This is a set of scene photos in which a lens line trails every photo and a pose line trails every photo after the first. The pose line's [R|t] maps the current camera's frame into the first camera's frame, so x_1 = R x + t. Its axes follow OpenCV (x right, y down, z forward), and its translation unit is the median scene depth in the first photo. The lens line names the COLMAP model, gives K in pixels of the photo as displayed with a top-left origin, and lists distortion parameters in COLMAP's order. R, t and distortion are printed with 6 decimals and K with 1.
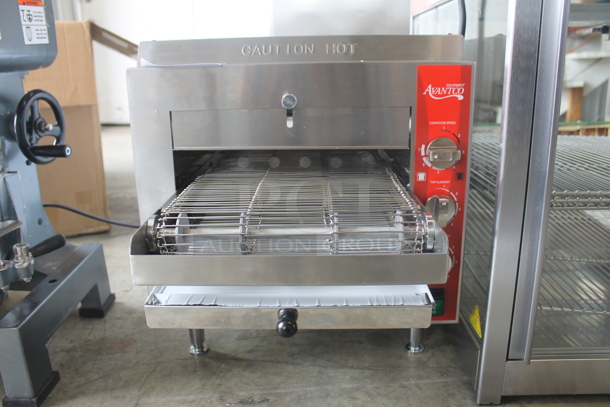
lens RADIAL K [[516.5, 0, 304.8], [0, 516.5, 201.3], [0, 0, 1]] dist [-0.149327, 0.116021]
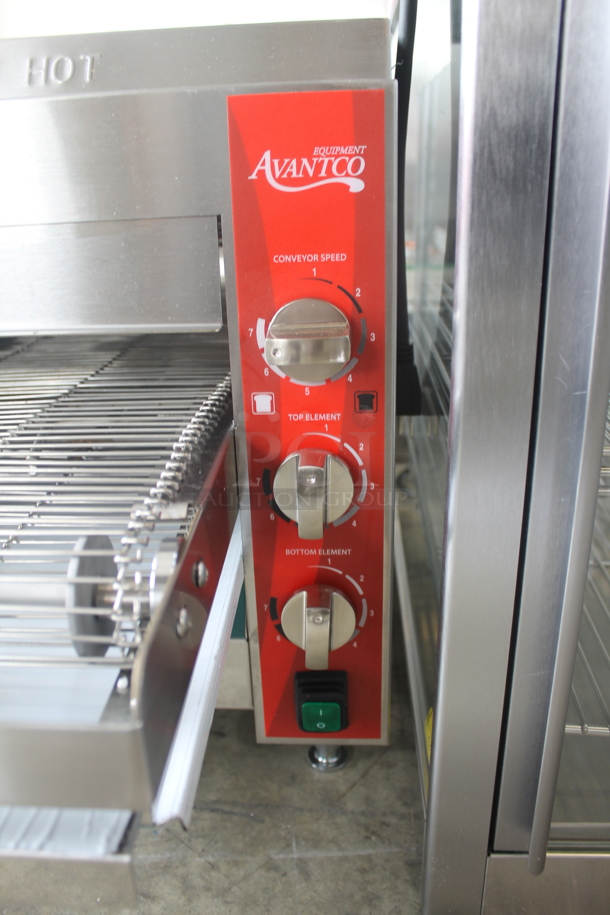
lens RADIAL K [[774.8, 0, 299.6], [0, 774.8, 460.4], [0, 0, 1]] dist [-0.149327, 0.116021]
pose [[0.999012, 0.002264, -0.044382, 0.278734], [0.002405, 0.994483, 0.104868, -0.065629], [0.044374, -0.104871, 0.993495, 0.427338]]
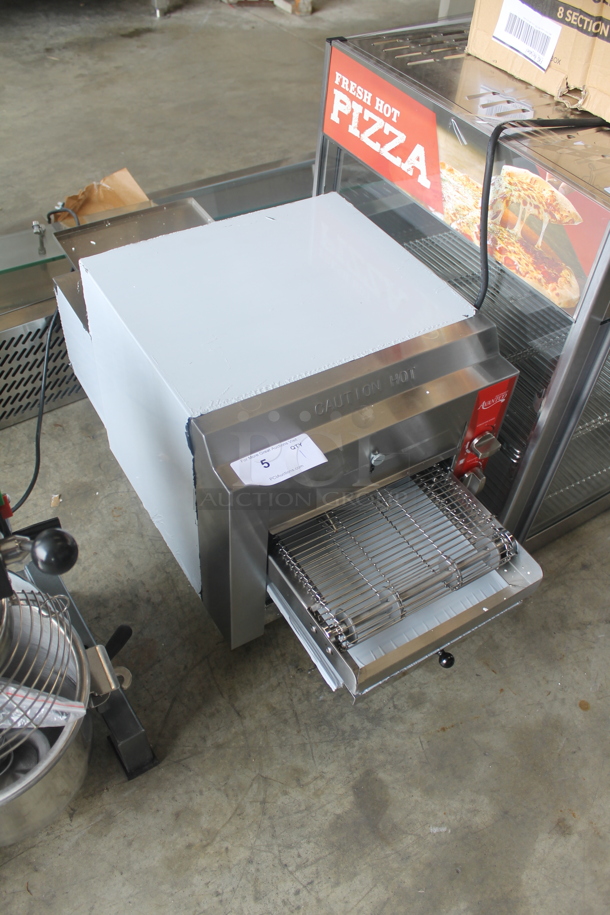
lens RADIAL K [[774.8, 0, 305.0], [0, 774.8, 463.3], [0, 0, 1]] dist [-0.149327, 0.116021]
pose [[0.839050, -0.354083, 0.413062, -0.746161], [0.068516, 0.821955, 0.565416, -1.009628], [-0.539723, -0.446111, 0.713922, -0.008928]]
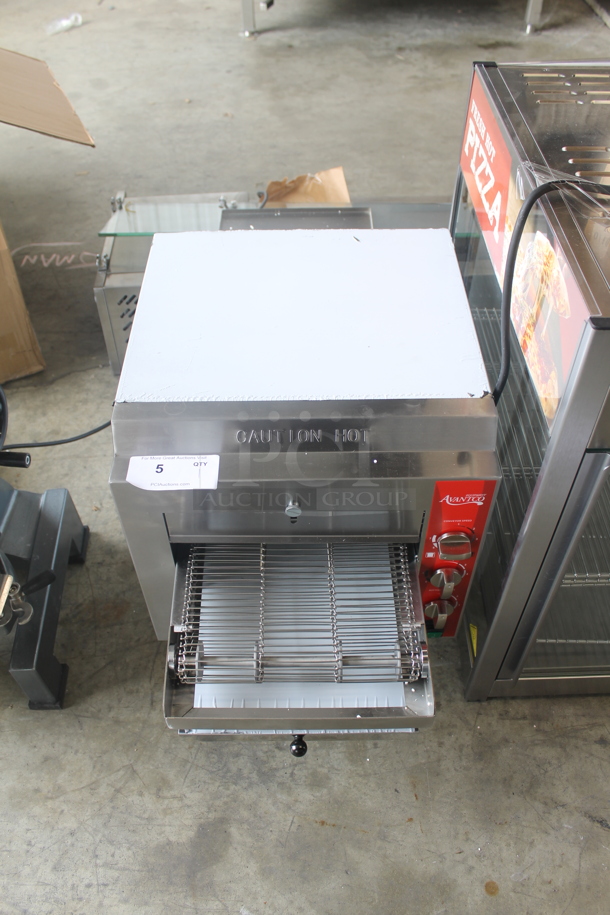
lens RADIAL K [[774.8, 0, 298.6], [0, 774.8, 463.2], [0, 0, 1]] dist [-0.149327, 0.116021]
pose [[0.999811, -0.013147, 0.014297, -0.038421], [0.003348, 0.841706, 0.539926, -0.972880], [-0.019132, -0.539776, 0.841591, -0.119755]]
